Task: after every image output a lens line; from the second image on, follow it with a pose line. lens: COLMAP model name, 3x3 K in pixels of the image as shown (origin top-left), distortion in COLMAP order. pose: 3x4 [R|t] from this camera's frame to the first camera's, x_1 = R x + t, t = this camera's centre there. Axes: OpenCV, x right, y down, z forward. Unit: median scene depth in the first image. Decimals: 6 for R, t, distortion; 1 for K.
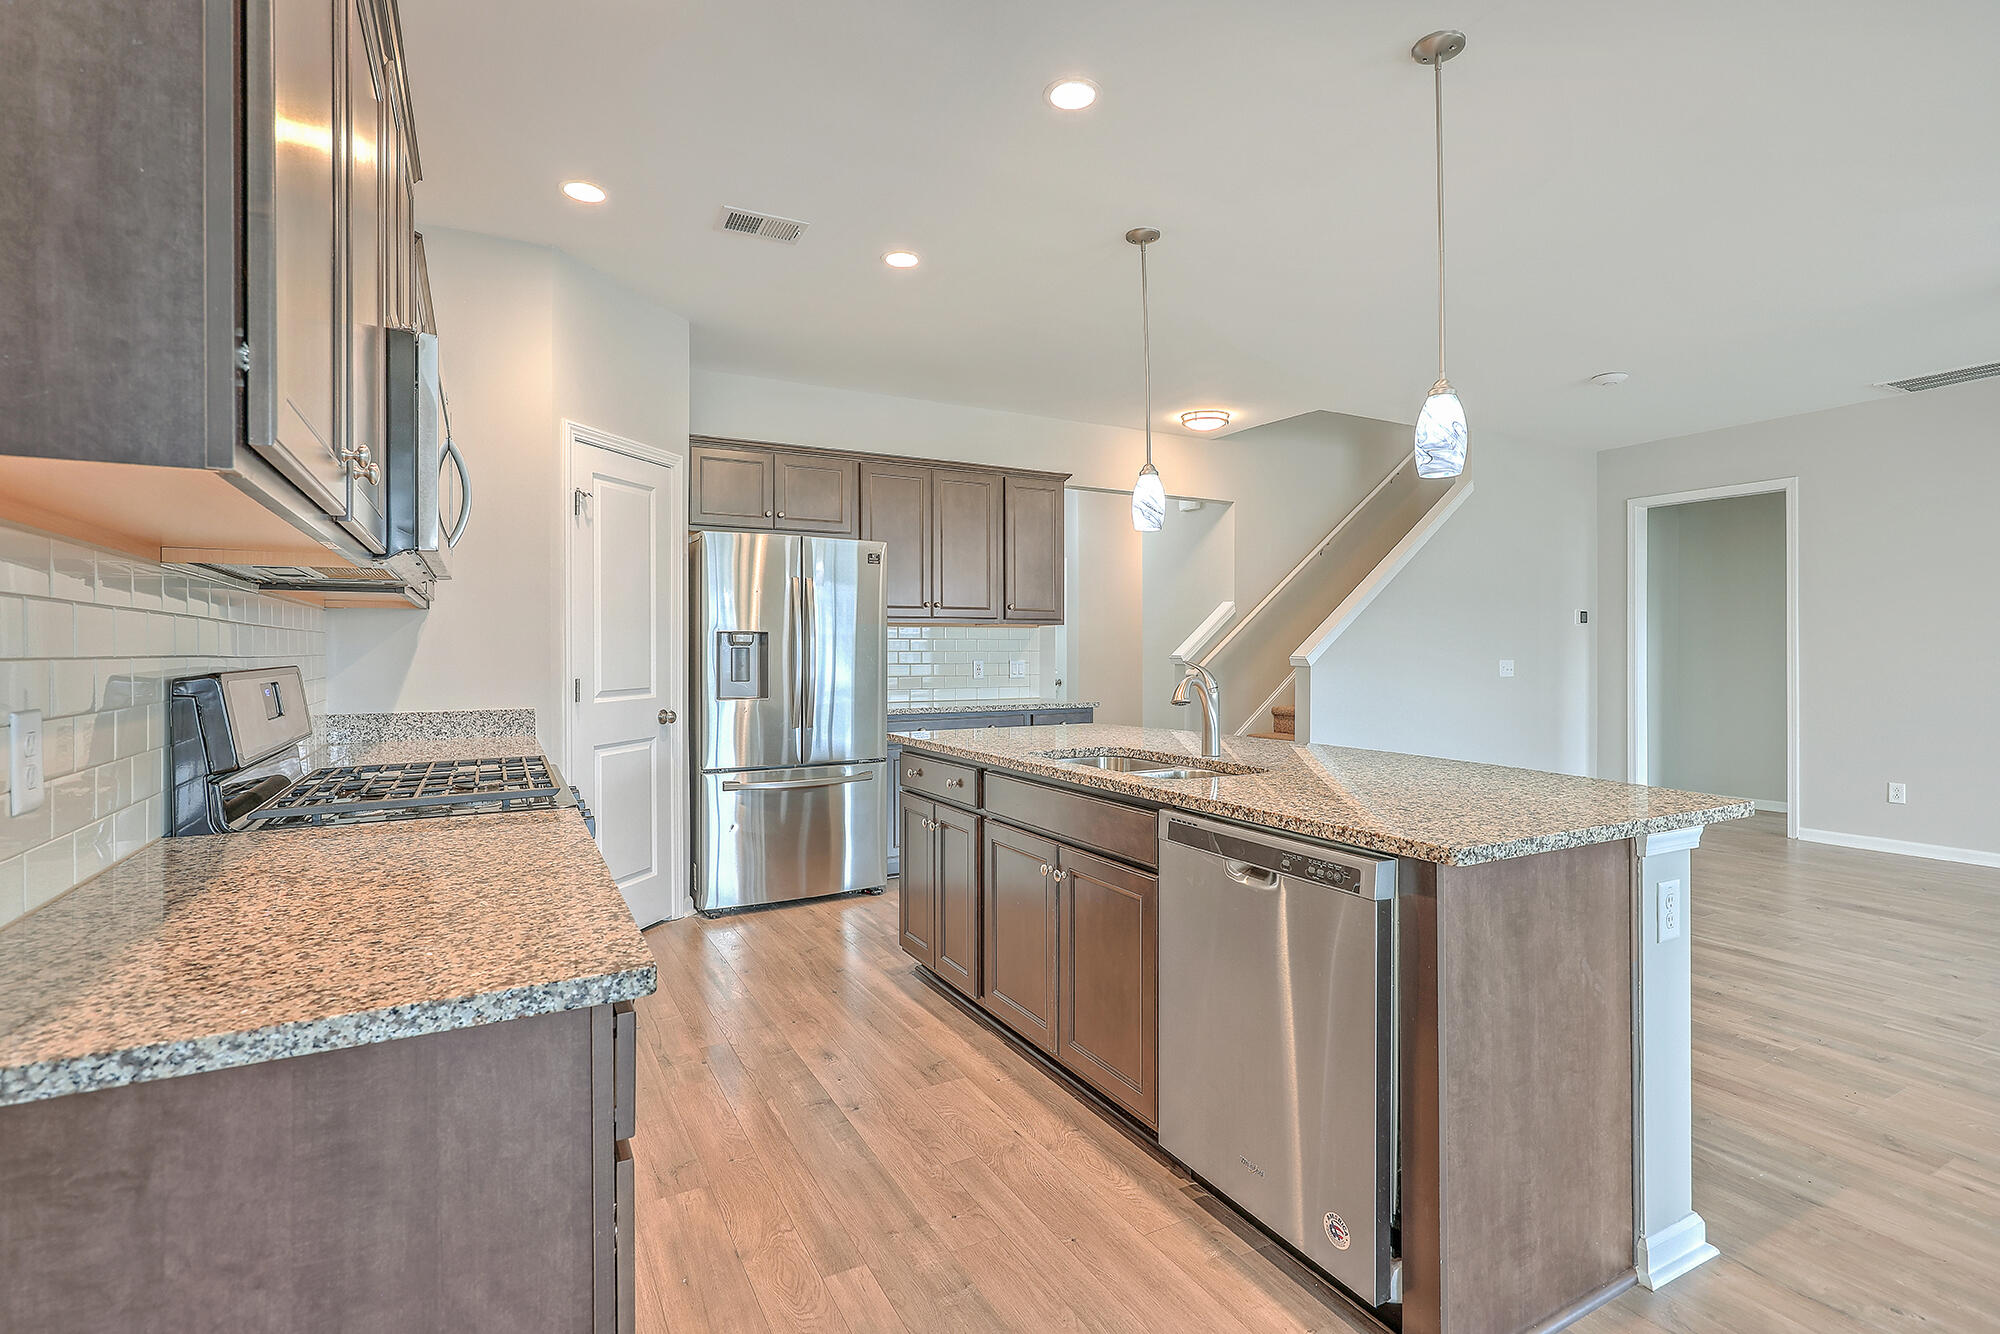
lens RADIAL K [[936.4, 0, 1001.1], [0, 936.4, 652.2], [0, 0, 1]] dist [0.000924, 0.000402]
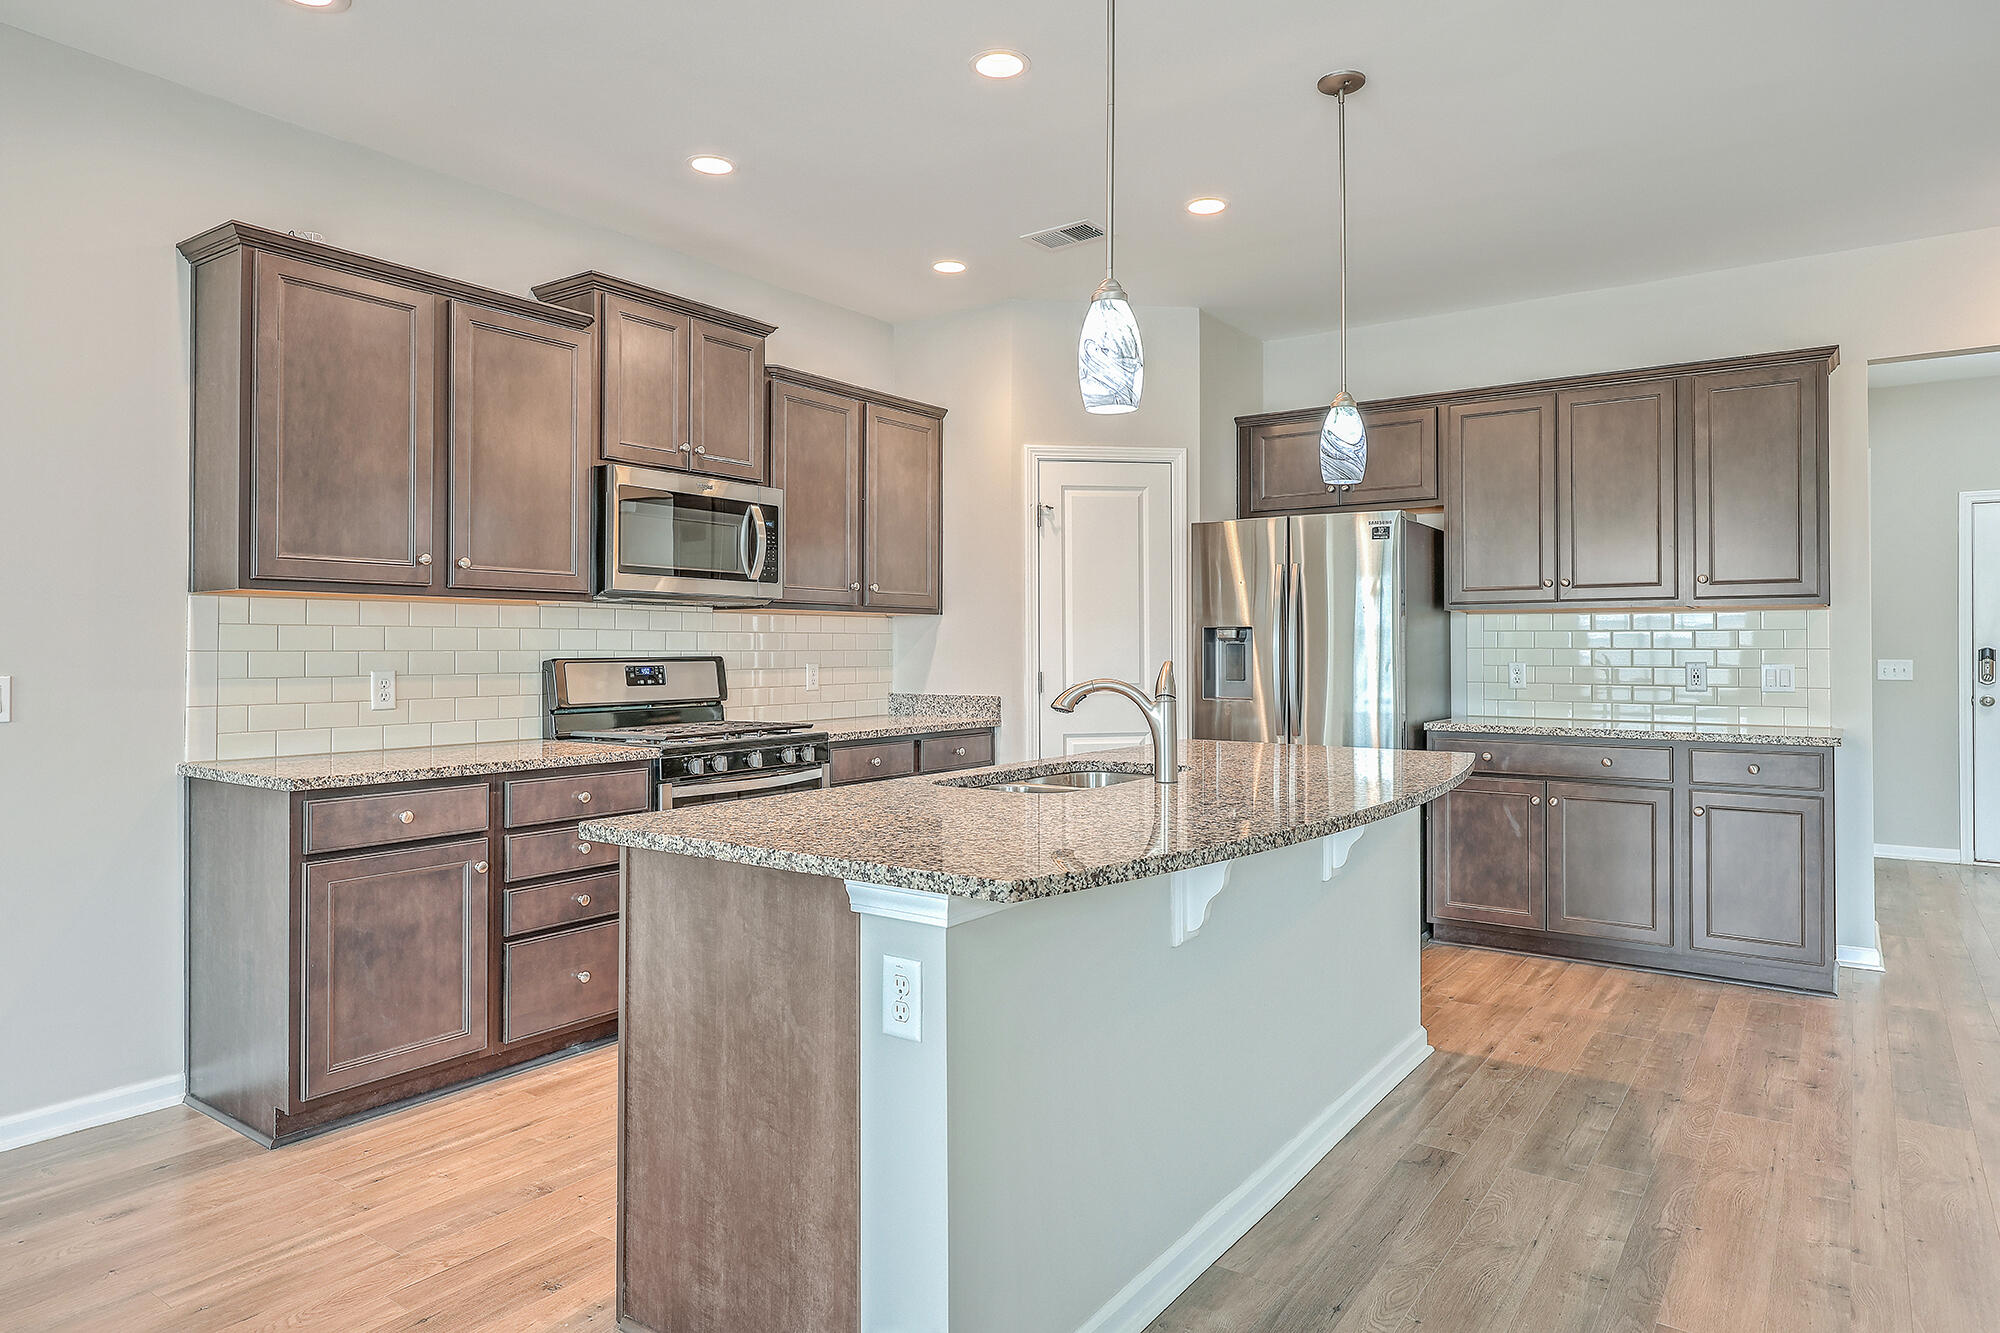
lens RADIAL K [[1200.5, 0, 1009.1], [0, 1200.5, 632.3], [0, 0, 1]] dist [0.004276, -0.000535]
pose [[0.441335, -0.008053, -0.897306, 0.714563], [-0.003007, 0.999941, -0.010453, -0.003132], [0.897337, 0.007311, 0.441285, 0.287928]]
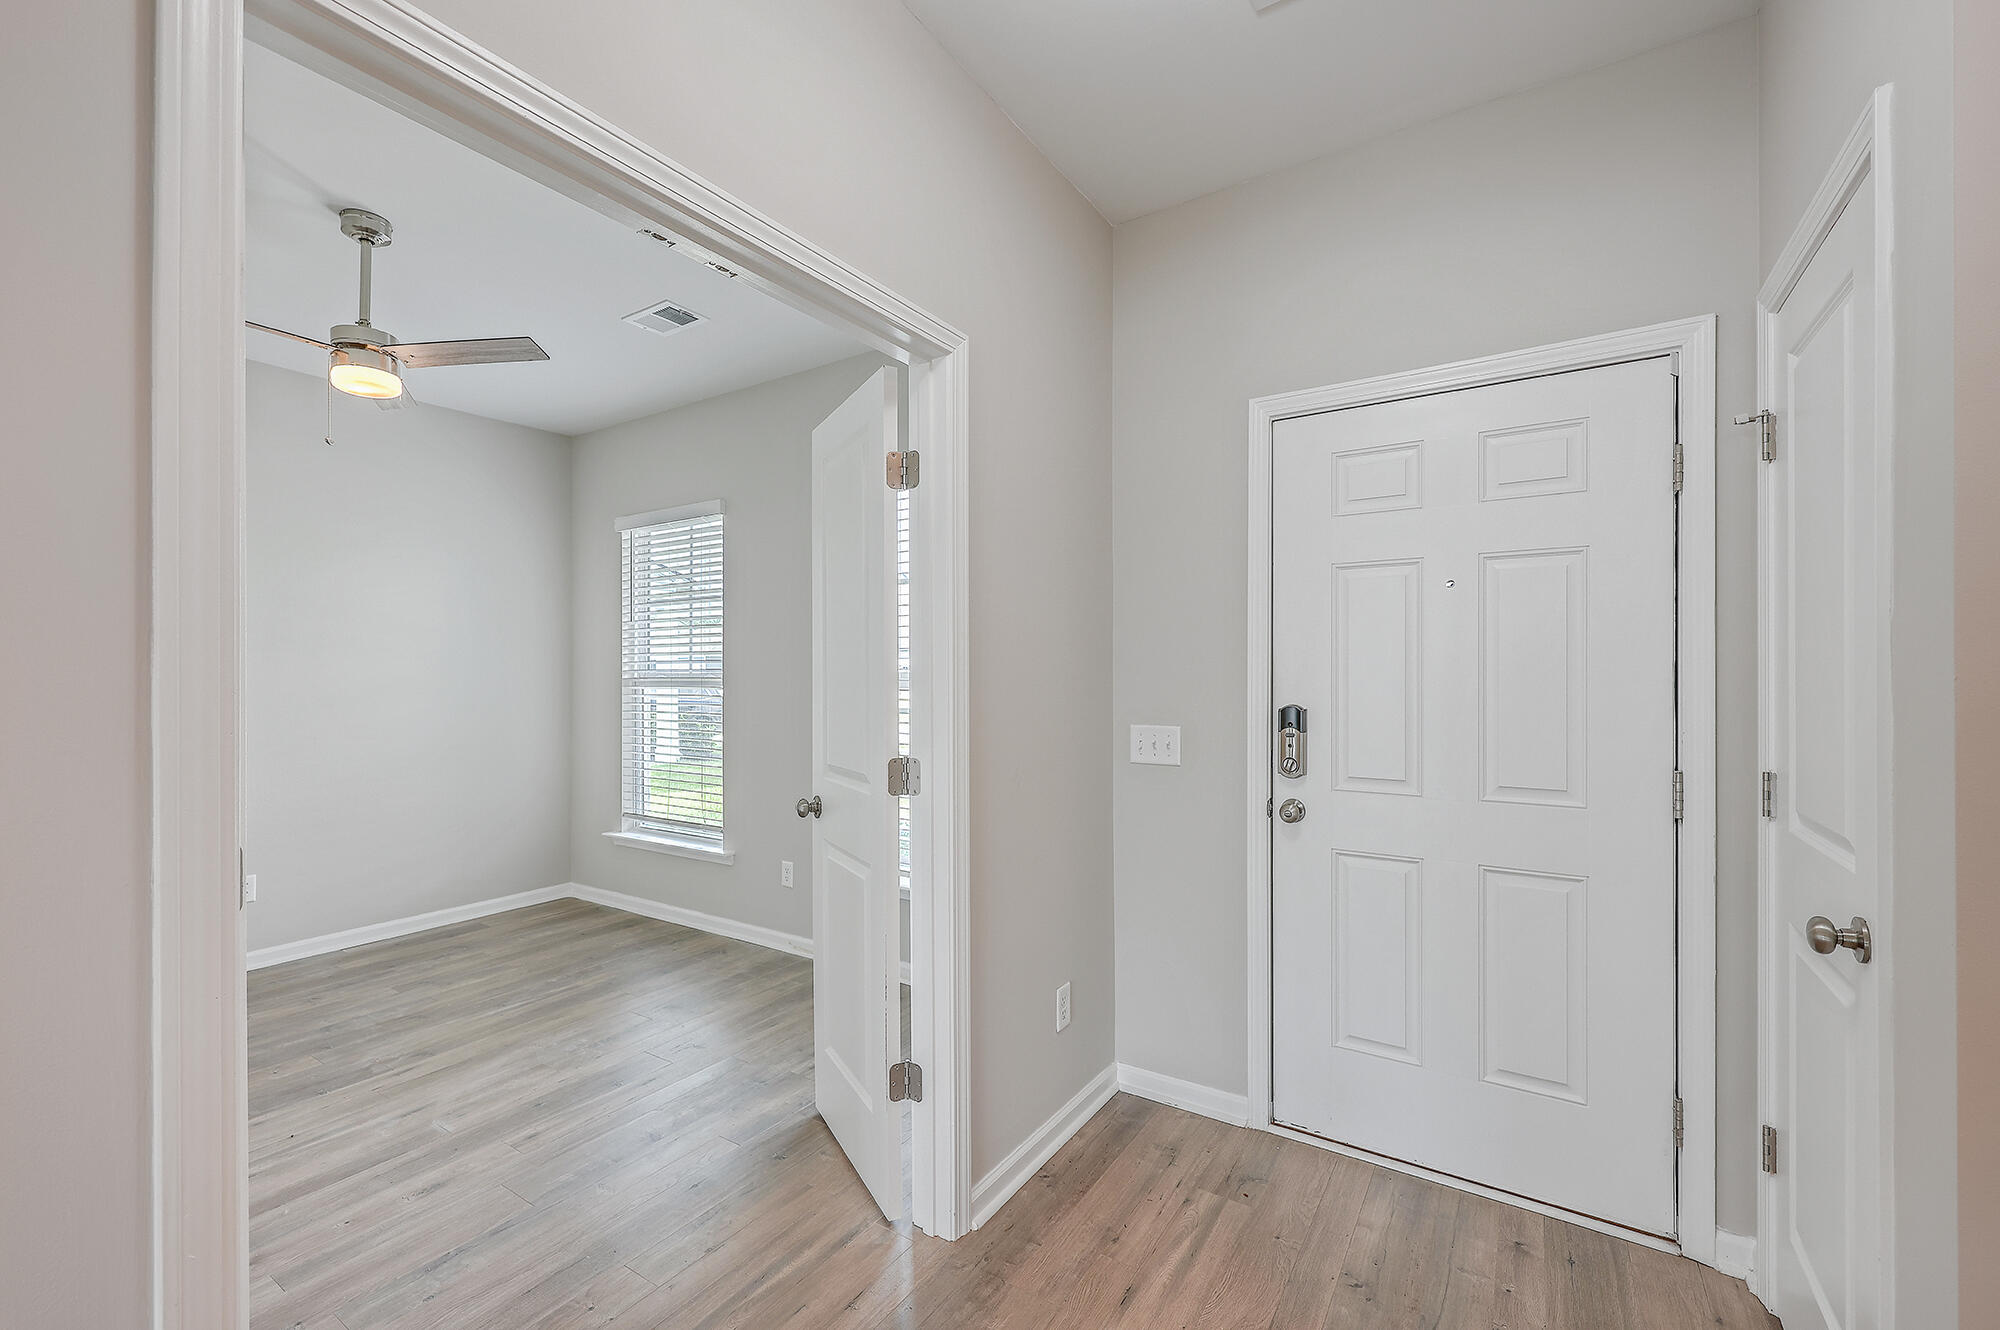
lens RADIAL K [[808.5, 0, 1001.3], [0, 808.5, 661.7], [0, 0, 1]] dist [-0.001546, -0.000337]
pose [[0.464117, 0.000449, -0.885774, 0.242740], [-0.003629, 0.999992, -0.001395, -0.031387], [0.885767, 0.003862, 0.464115, 1.737322]]
